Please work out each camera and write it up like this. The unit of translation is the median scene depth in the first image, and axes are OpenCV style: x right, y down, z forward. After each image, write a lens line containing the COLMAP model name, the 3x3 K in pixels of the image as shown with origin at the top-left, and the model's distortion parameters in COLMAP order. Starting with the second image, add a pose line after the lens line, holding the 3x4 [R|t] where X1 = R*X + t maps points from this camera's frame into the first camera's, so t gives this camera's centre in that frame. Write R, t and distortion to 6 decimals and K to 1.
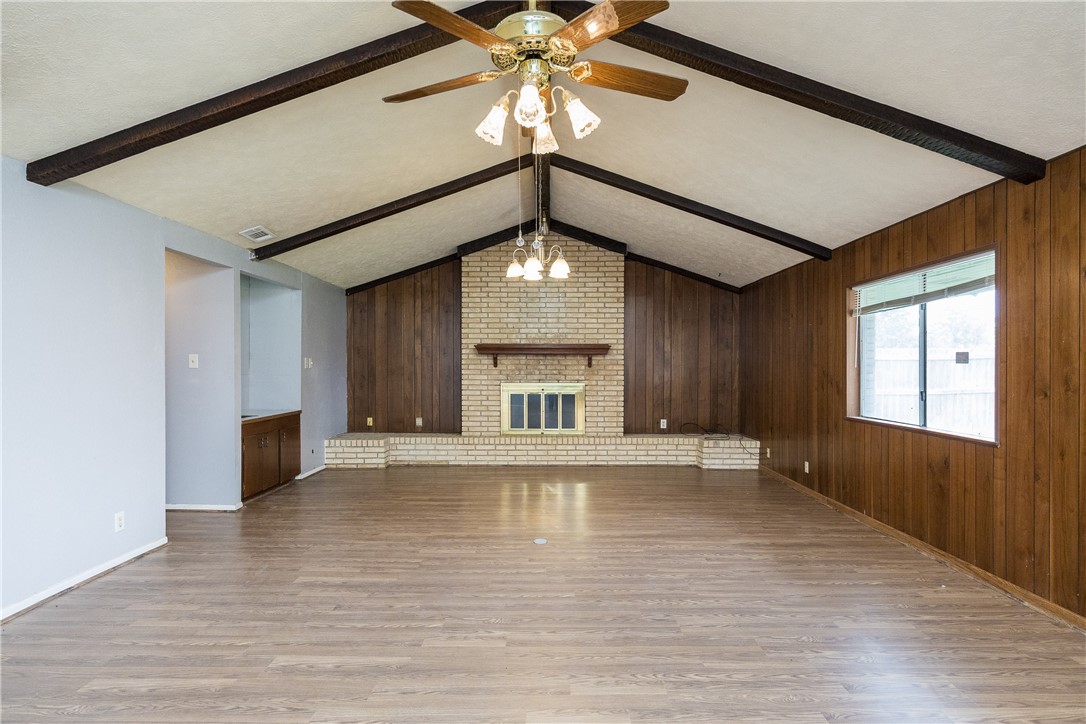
lens RADIAL K [[593.2, 0, 547.5], [0, 593.2, 371.8], [0, 0, 1]] dist [-0.009668, 0.000646]
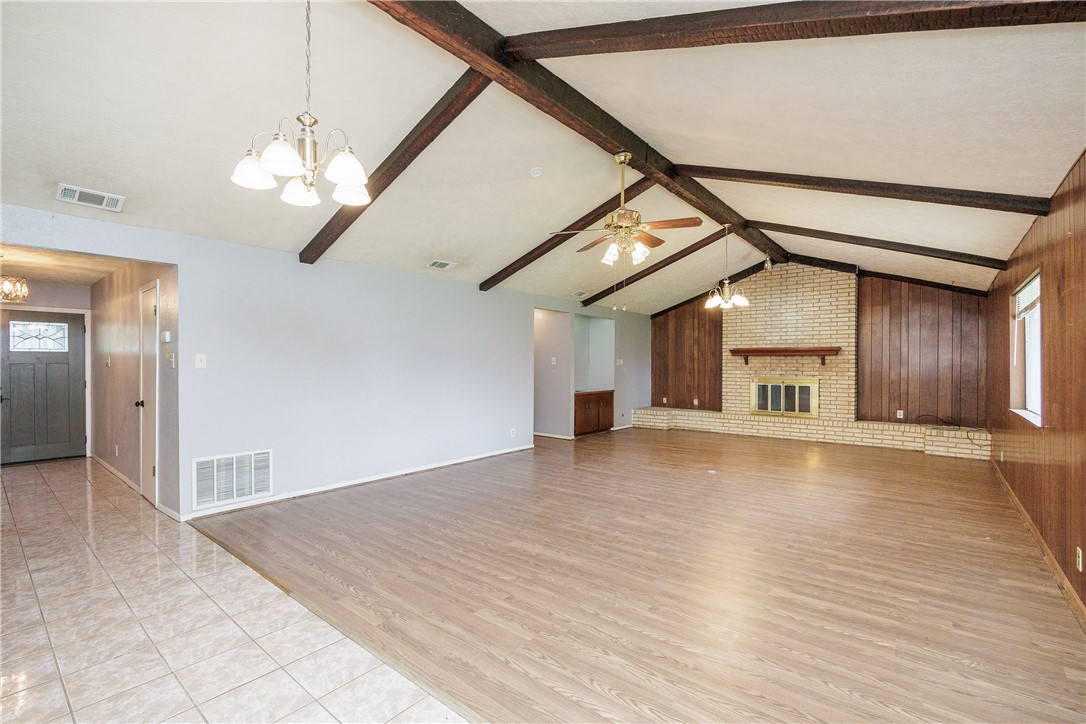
lens RADIAL K [[482.4, 0, 546.1], [0, 482.4, 359.5], [0, 0, 1]] dist [-0.015160, 0.001137]
pose [[0.778550, -0.004649, -0.627566, 0.306810], [-0.008463, 0.999804, -0.017906, 0.004396], [0.627526, 0.019252, 0.778358, -0.207777]]
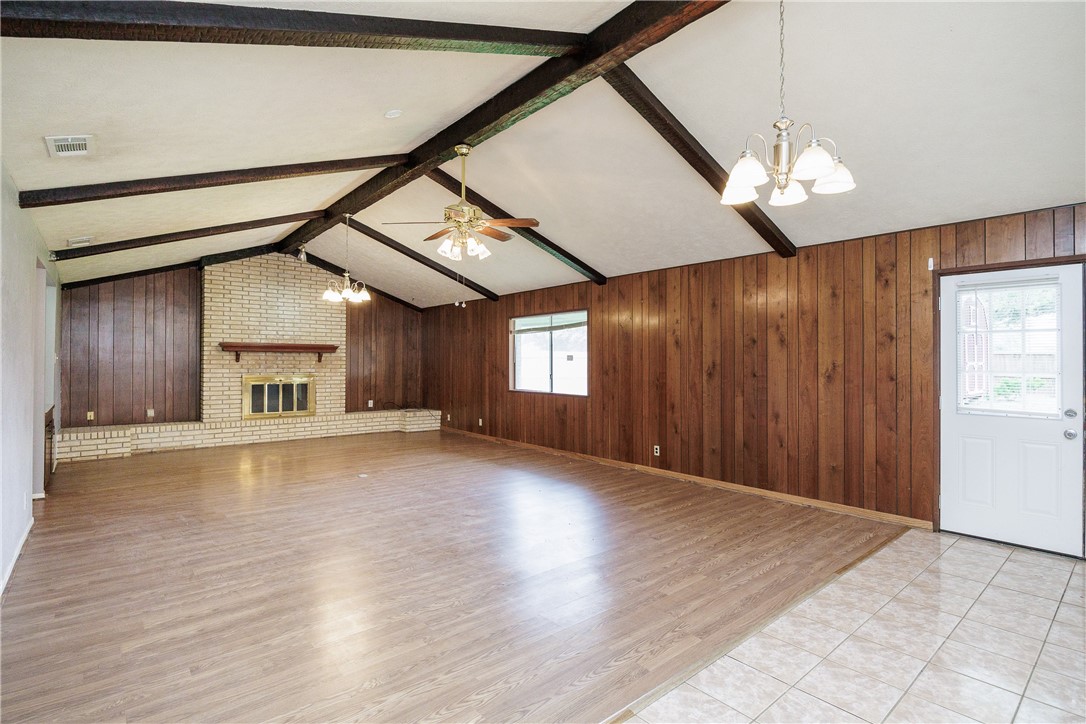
lens RADIAL K [[519.3, 0, 541.0], [0, 519.3, 358.9], [0, 0, 1]] dist [-0.019333, 0.002162]
pose [[0.763349, 0.005383, 0.645963, -0.350057], [0.004104, 0.999905, -0.013183, 0.001987], [-0.645973, 0.012714, 0.763255, -0.214350]]
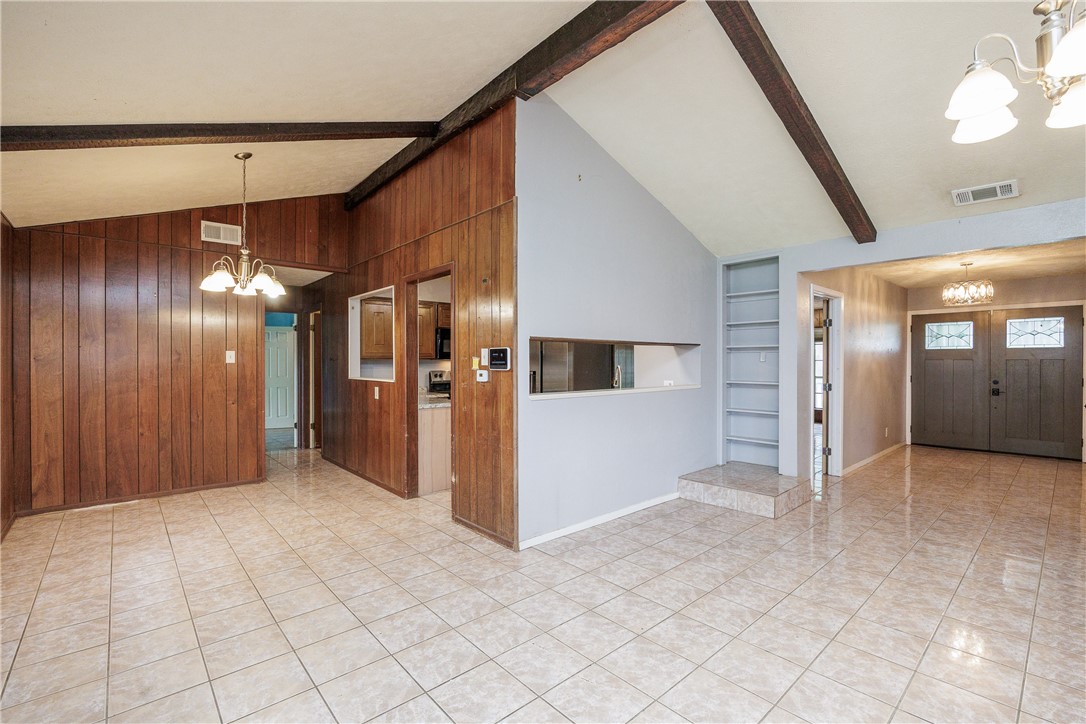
lens RADIAL K [[482.4, 0, 543.9], [0, 482.4, 370.0], [0, 0, 1]] dist [-0.015160, 0.001137]
pose [[-0.746752, 0.015145, -0.664931, 0.301657], [-0.007044, 0.999505, 0.030677, 0.003127], [0.665066, 0.027592, -0.746275, -0.056231]]
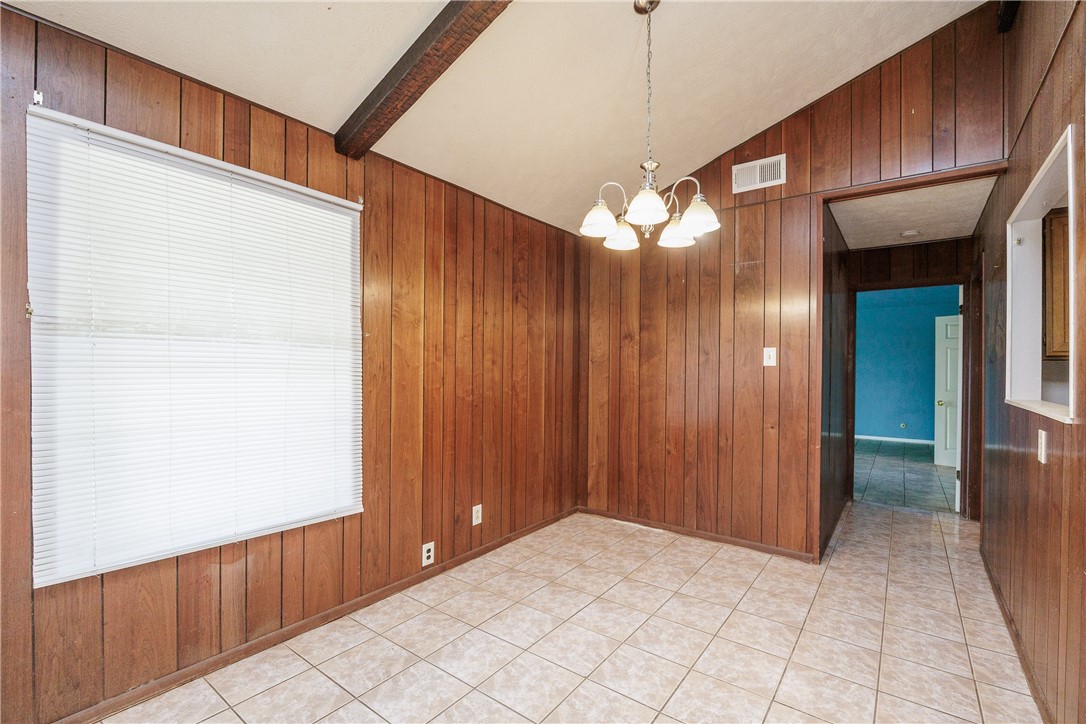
lens RADIAL K [[482.4, 0, 546.0], [0, 482.4, 370.4], [0, 0, 1]] dist [-0.015160, 0.001137]
pose [[-0.797927, -0.005927, 0.602725, 0.057825], [0.003839, 0.999881, 0.014914, 0.014901], [-0.602742, 0.014214, -0.797810, -0.401083]]
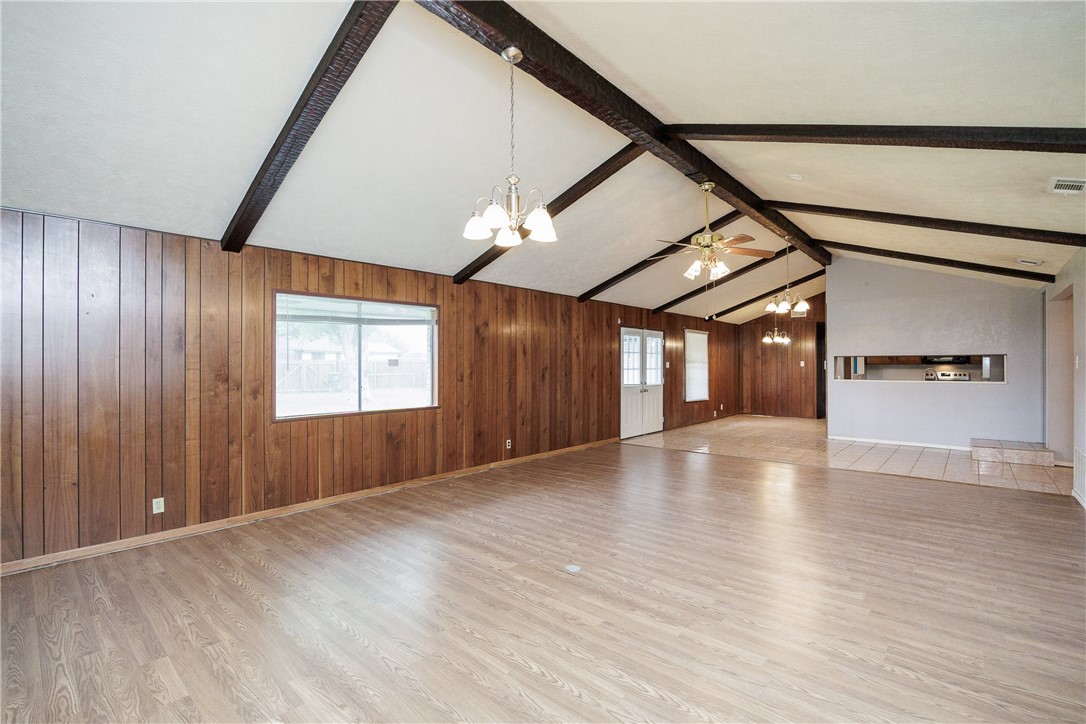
lens RADIAL K [[482.4, 0, 542.2], [0, 482.4, 356.3], [0, 0, 1]] dist [-0.015160, 0.001137]
pose [[-0.742295, 0.016649, 0.669866, -0.304497], [0.013471, 0.999860, -0.009924, -0.013581], [-0.669937, 0.001657, -0.742416, 1.033455]]
